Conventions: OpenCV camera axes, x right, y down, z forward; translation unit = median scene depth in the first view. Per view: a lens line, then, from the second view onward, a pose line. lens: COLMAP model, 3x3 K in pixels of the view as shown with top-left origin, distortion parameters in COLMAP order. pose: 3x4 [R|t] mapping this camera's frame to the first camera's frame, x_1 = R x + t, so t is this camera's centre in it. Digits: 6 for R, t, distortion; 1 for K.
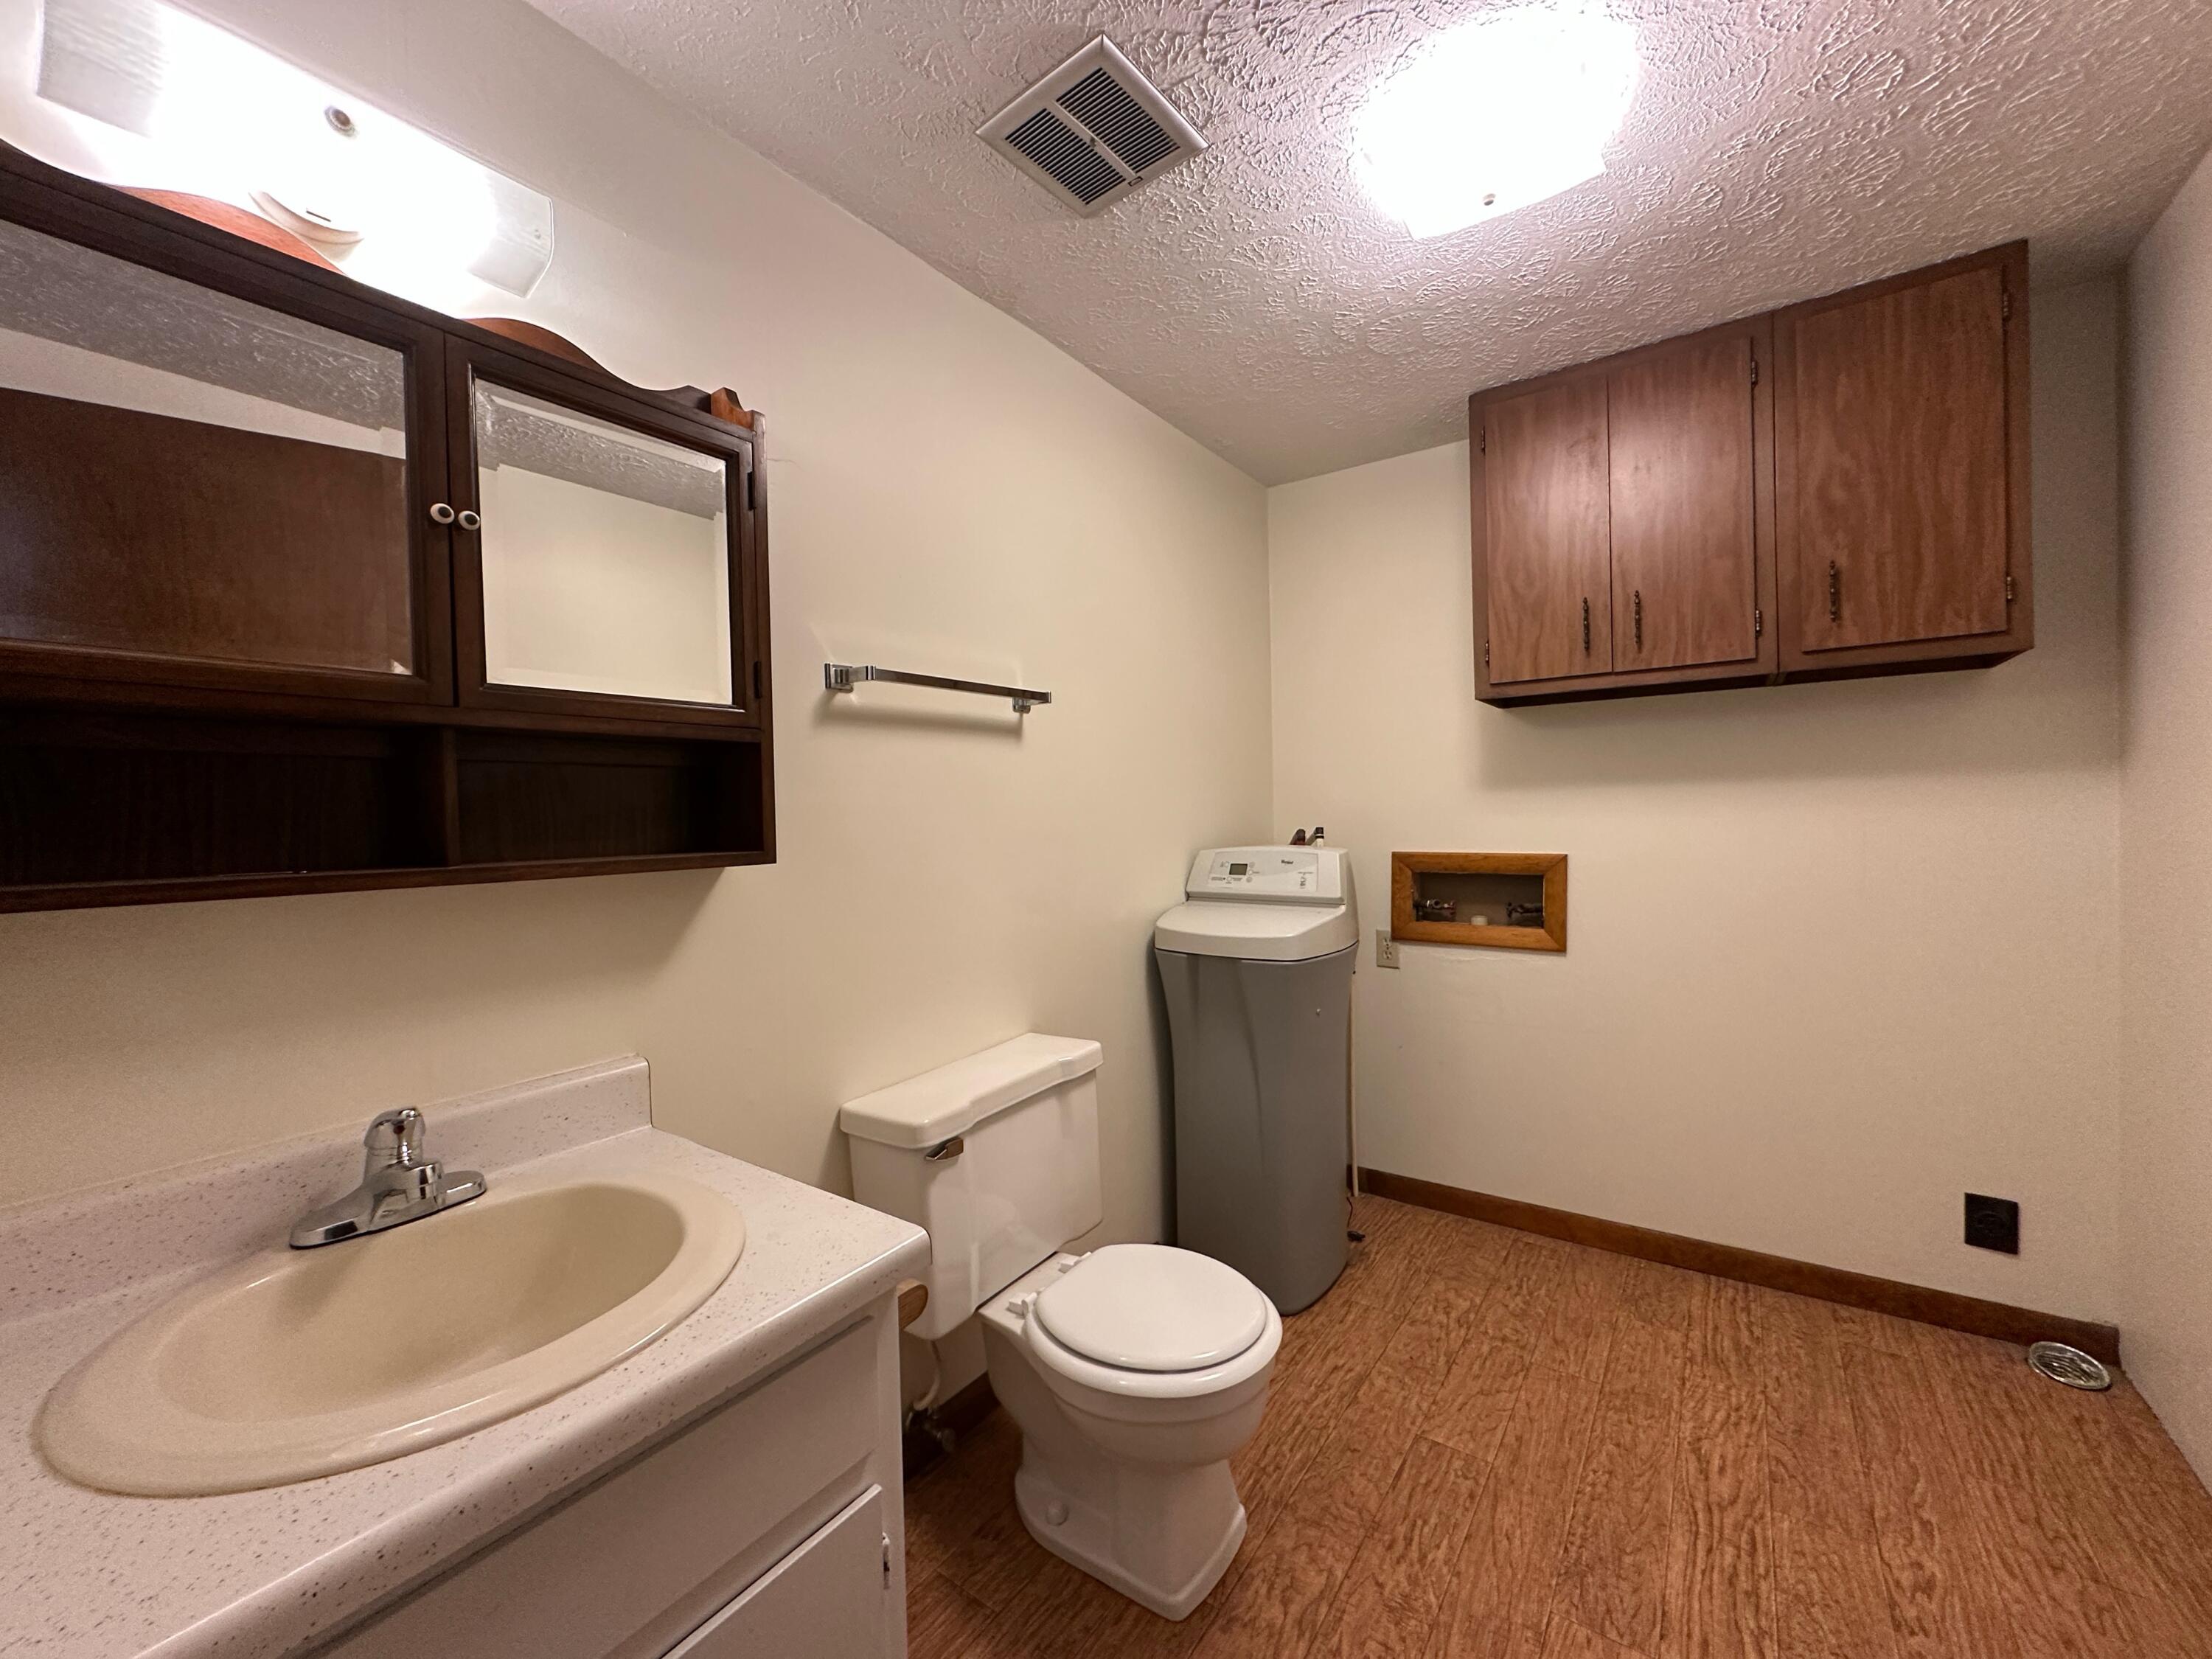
lens RADIAL K [[879.1, 0, 1104.3], [0, 879.1, 832.6], [0, 0, 1]] dist [-0.003675, 0.000016]
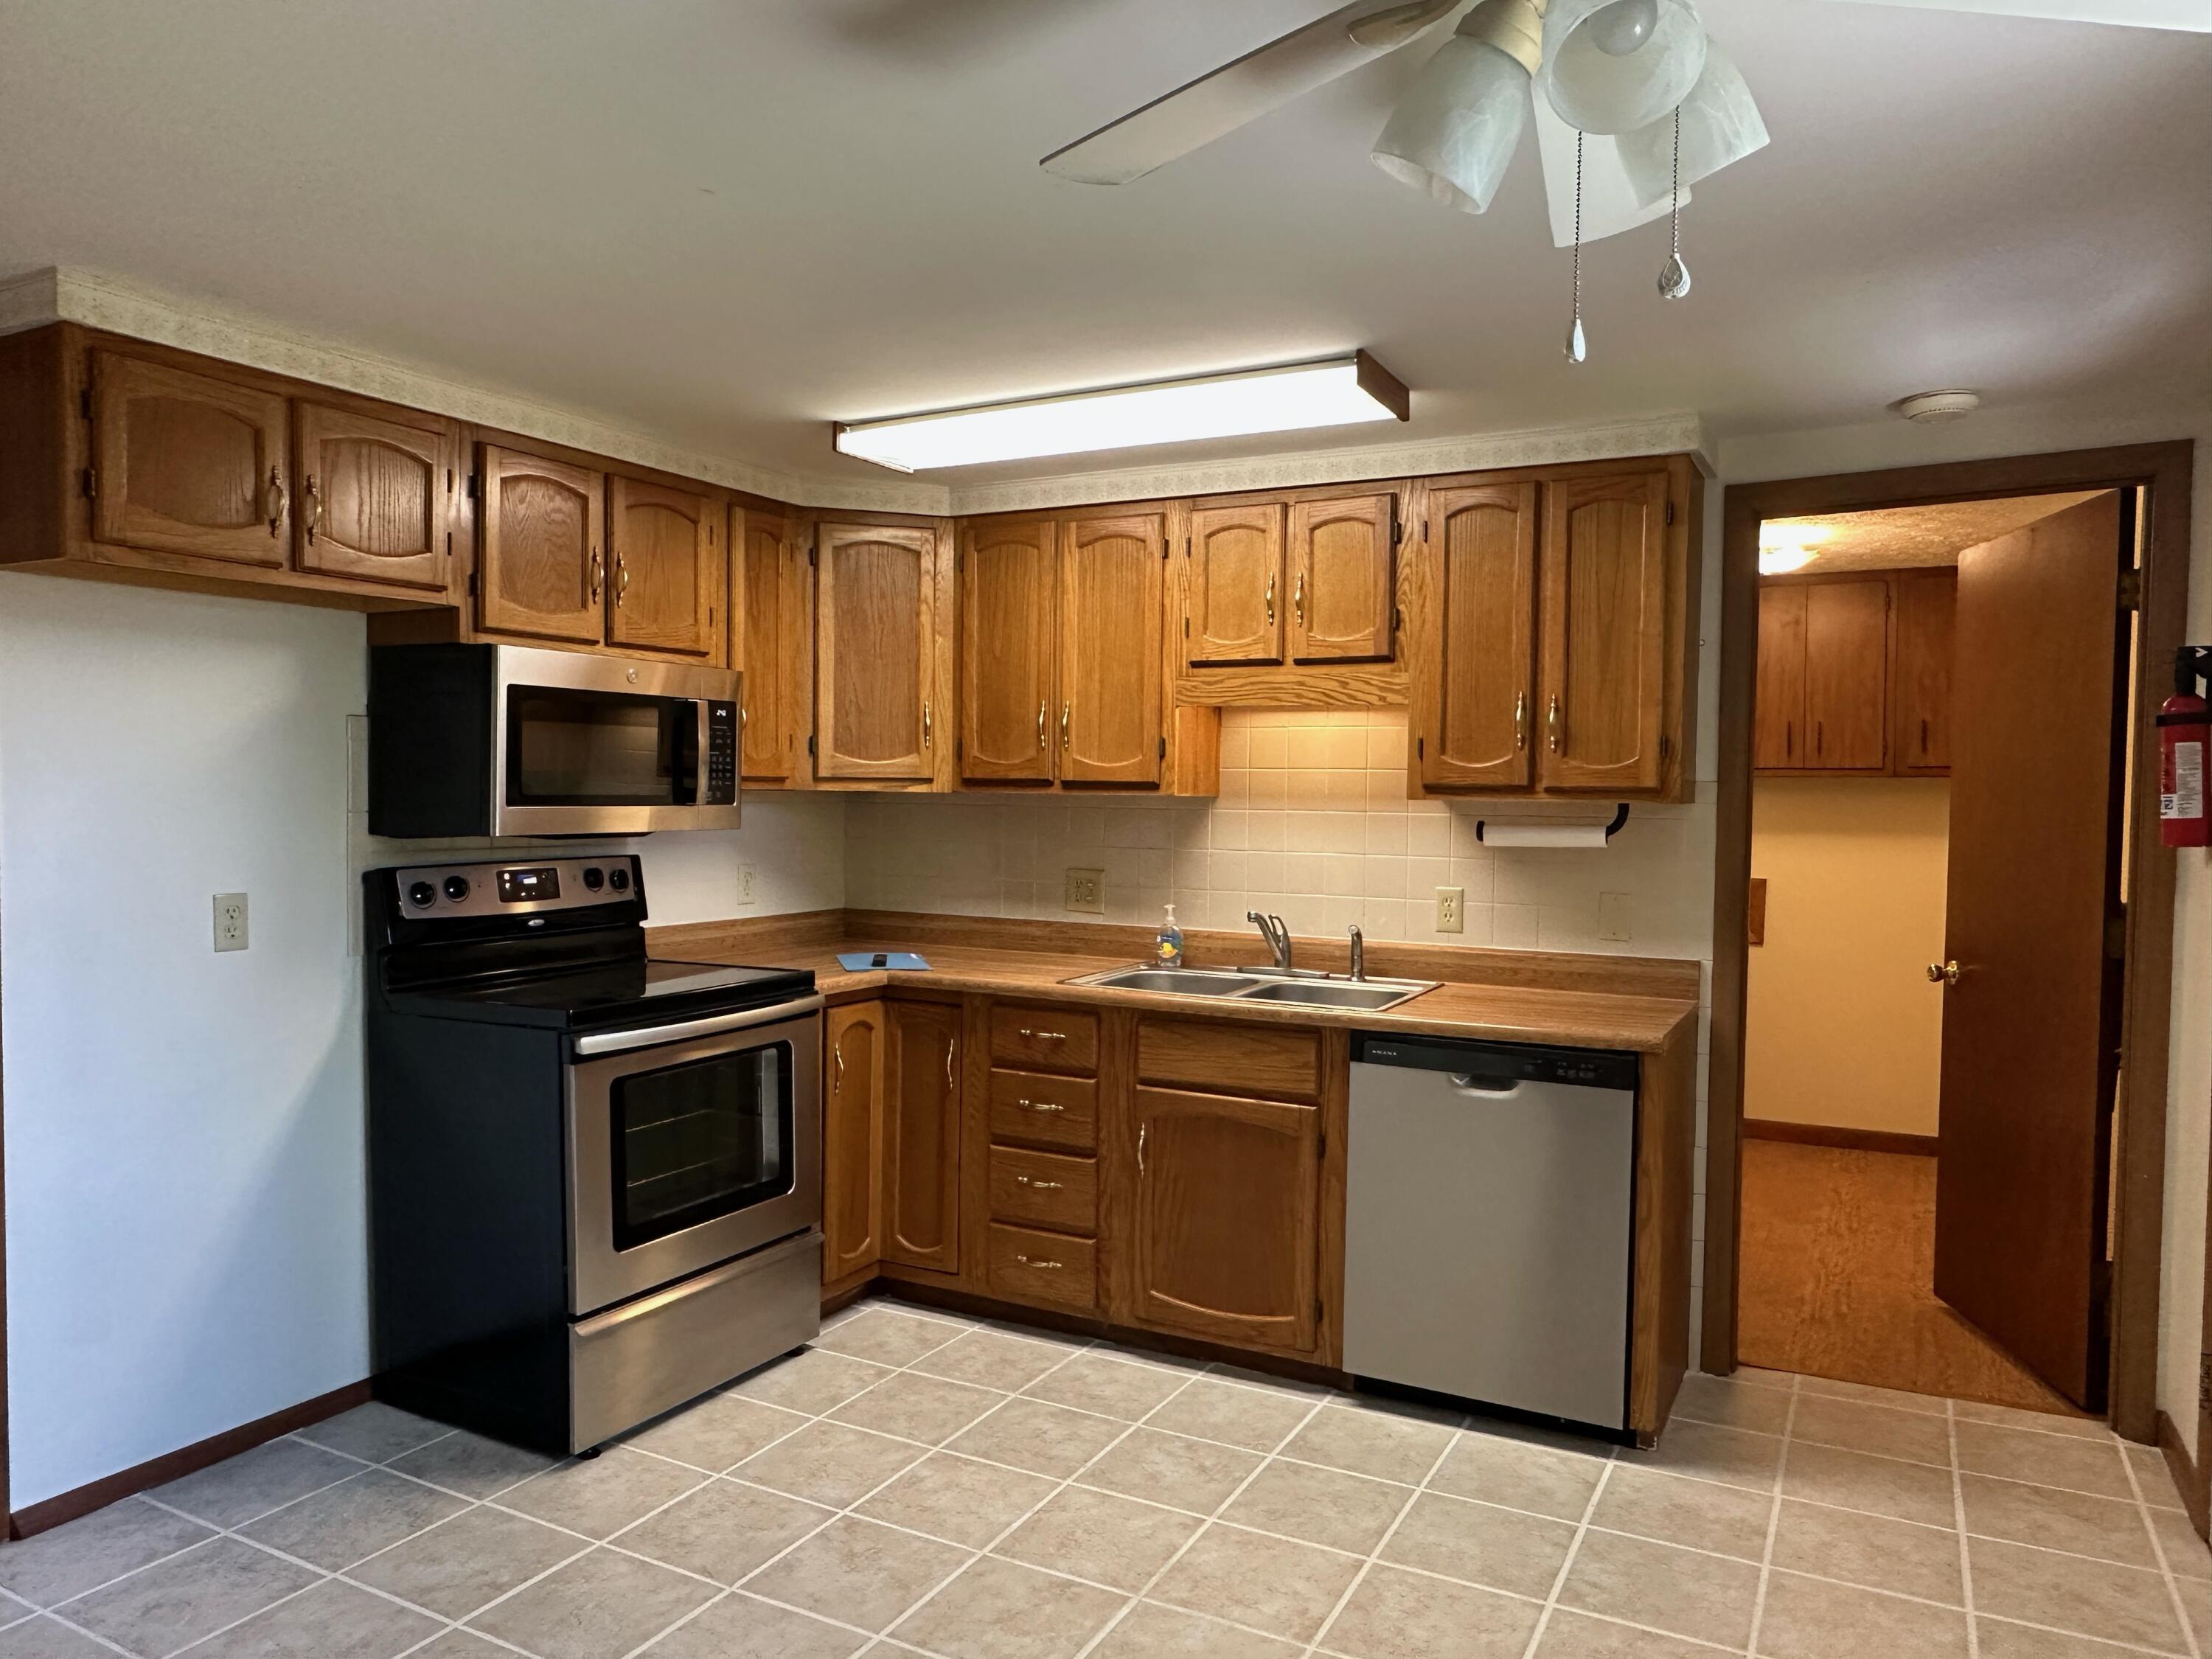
lens RADIAL K [[1500.0, 0, 1082.6], [0, 1500.0, 854.0], [0, 0, 1]] dist [-0.001651, -0.002919]
pose [[0.986674, 0.020225, 0.161450, -1.306505], [-0.024792, 0.999346, 0.026319, -0.067009], [-0.160812, -0.029971, 0.986530, -1.692709]]
